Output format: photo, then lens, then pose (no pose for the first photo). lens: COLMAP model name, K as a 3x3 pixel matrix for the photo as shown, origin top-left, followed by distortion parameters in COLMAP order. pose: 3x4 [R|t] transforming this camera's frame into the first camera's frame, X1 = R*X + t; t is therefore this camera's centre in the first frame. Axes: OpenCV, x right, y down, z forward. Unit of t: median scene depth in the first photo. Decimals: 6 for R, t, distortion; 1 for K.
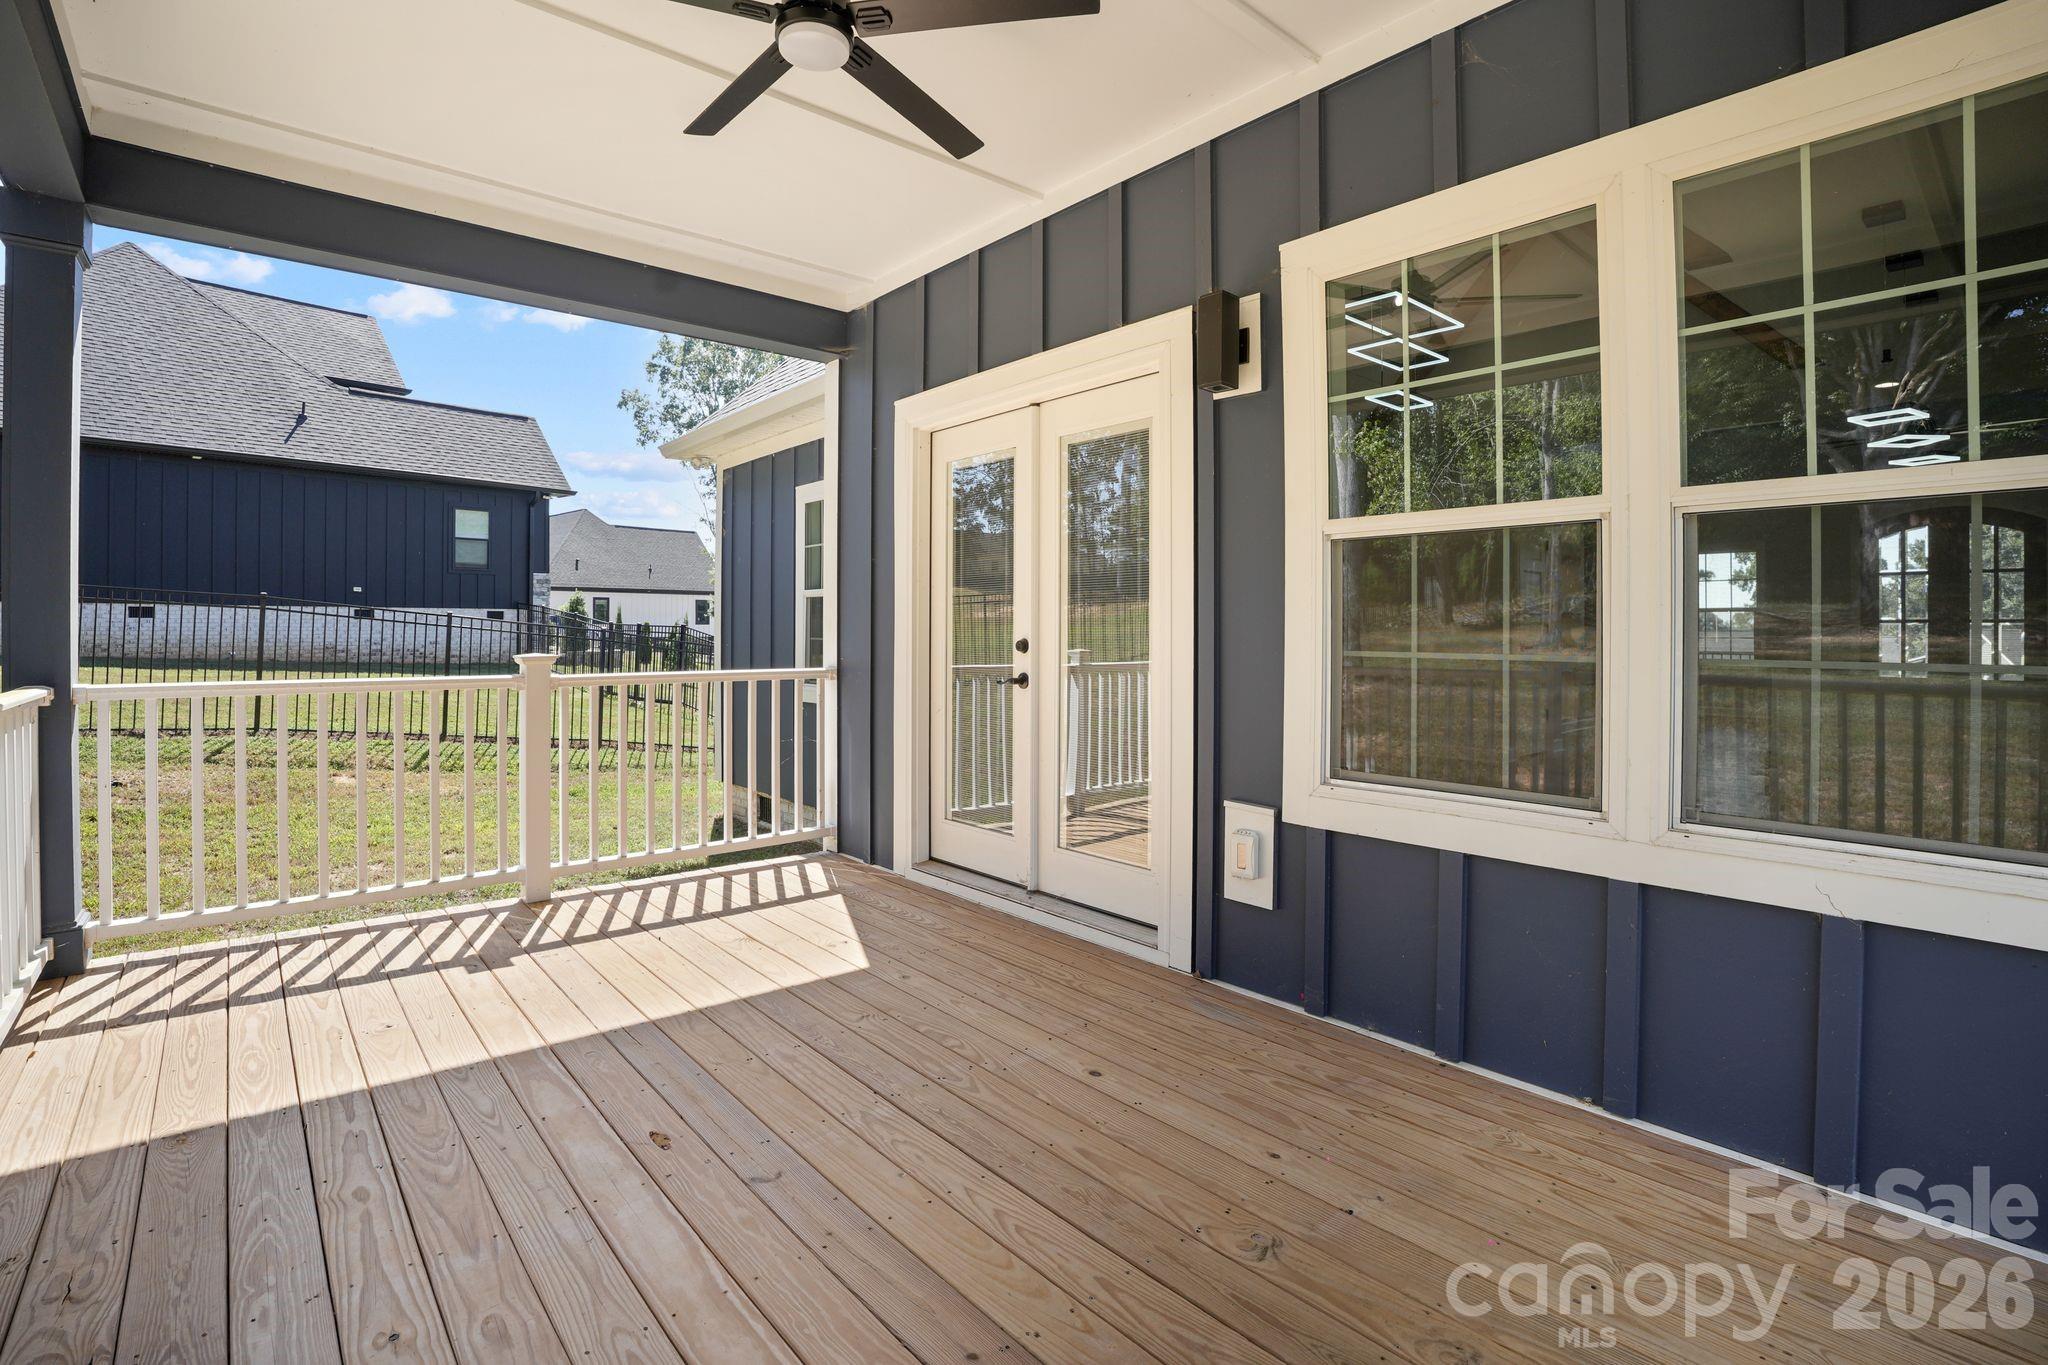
lens RADIAL K [[967.4, 0, 1020.0], [0, 967.4, 634.6], [0, 0, 1]] dist [-0.035375, 0.000023]
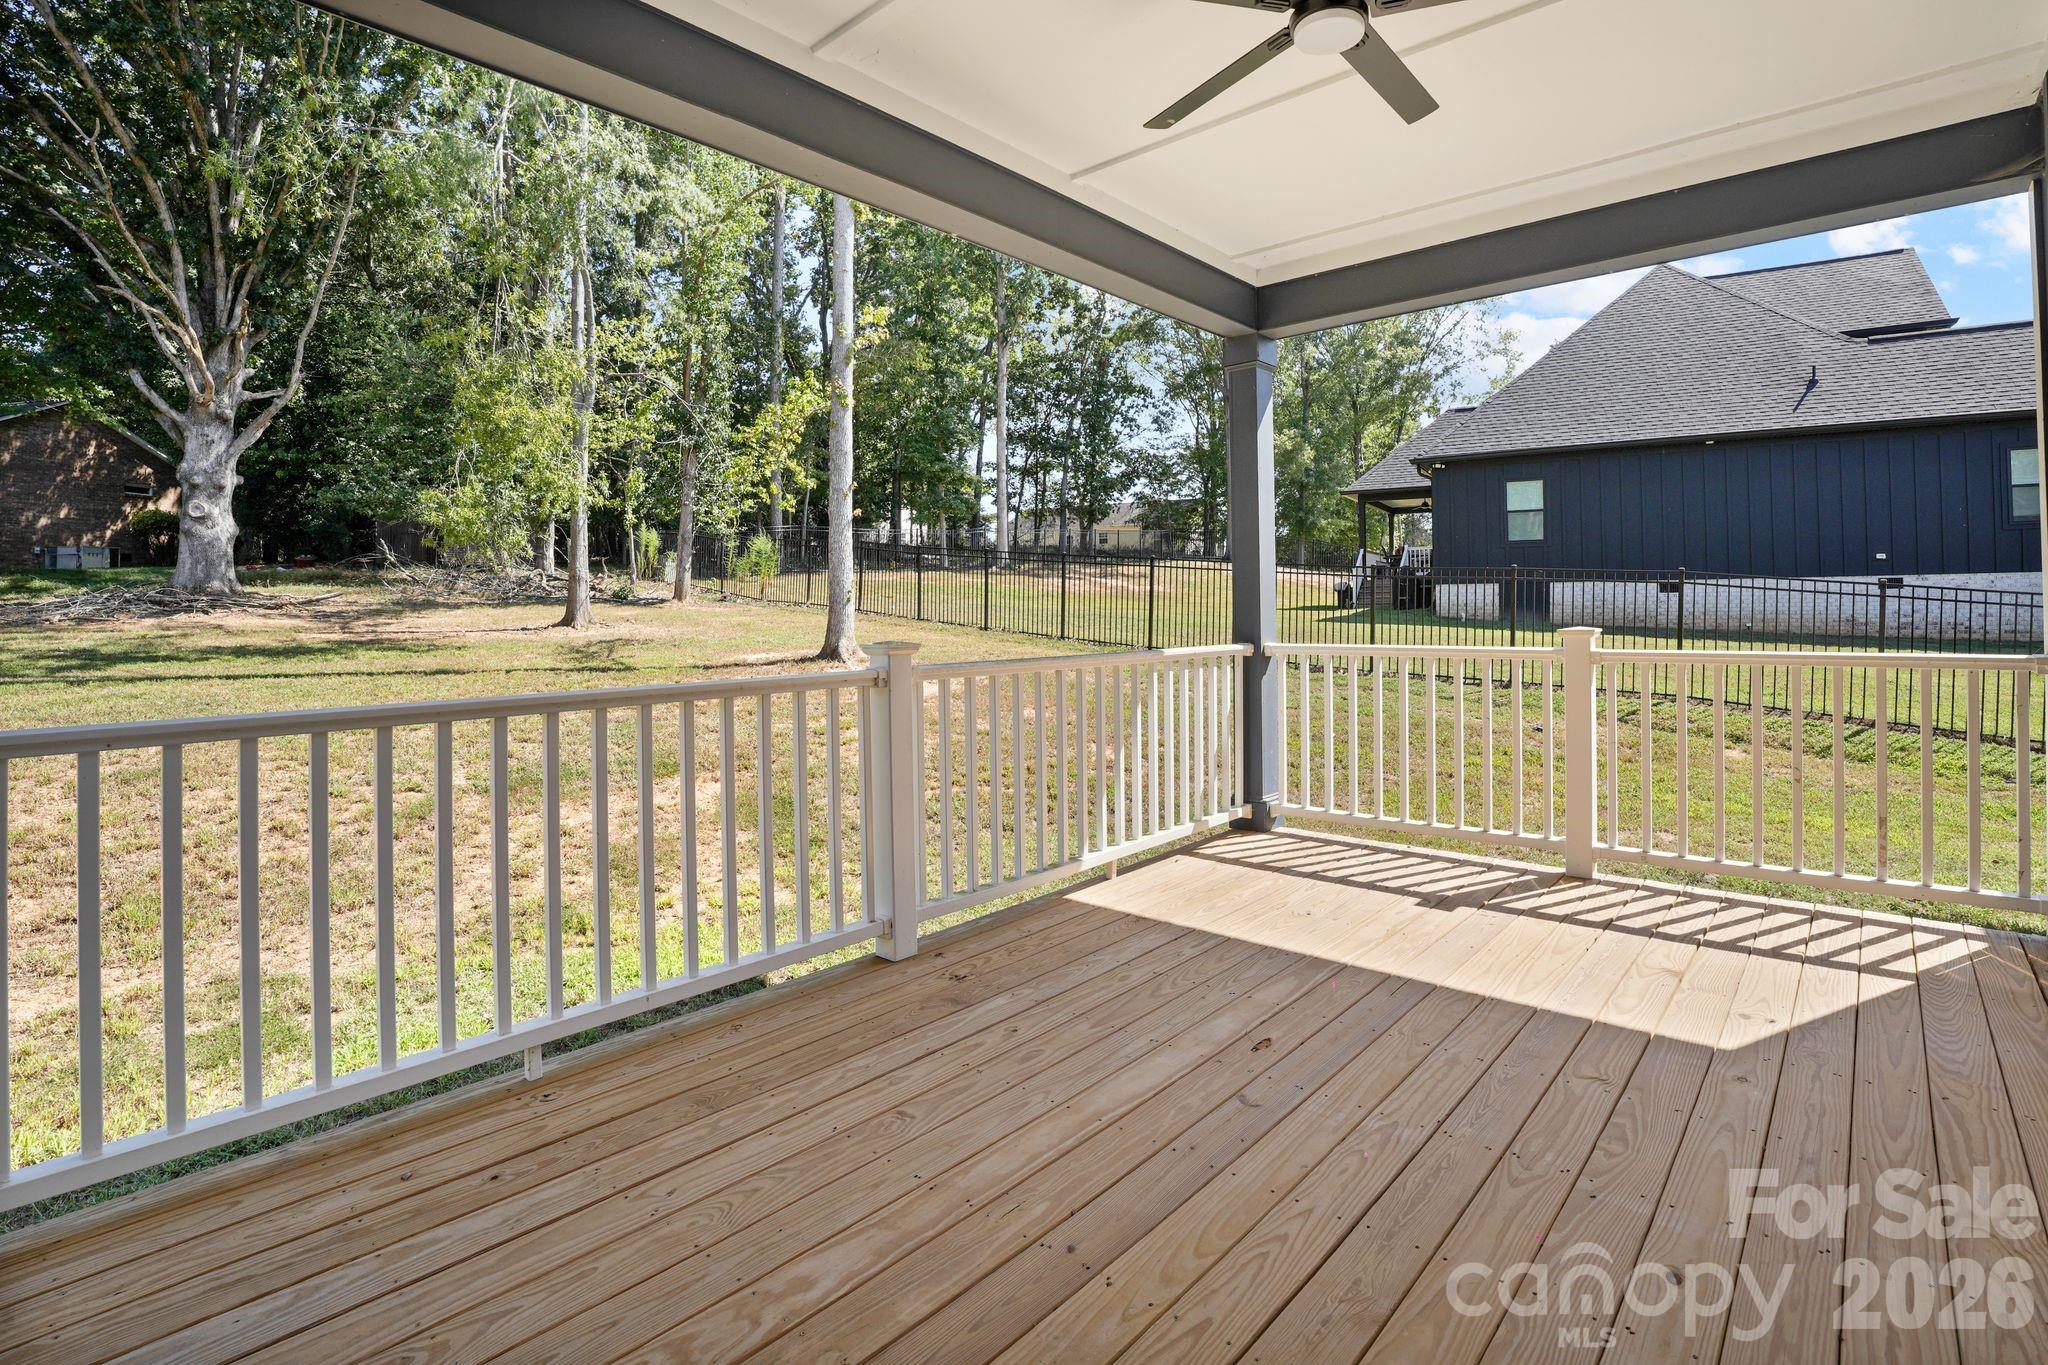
lens RADIAL K [[952.5, 0, 1023.7], [0, 952.5, 687.4], [0, 0, 1]] dist [-0.050149, 0.000870]
pose [[0.141063, 0.071533, -0.987413, 0.332339], [0.016573, 0.997076, 0.074601, -0.001179], [0.989862, -0.026888, 0.139465, 0.263805]]
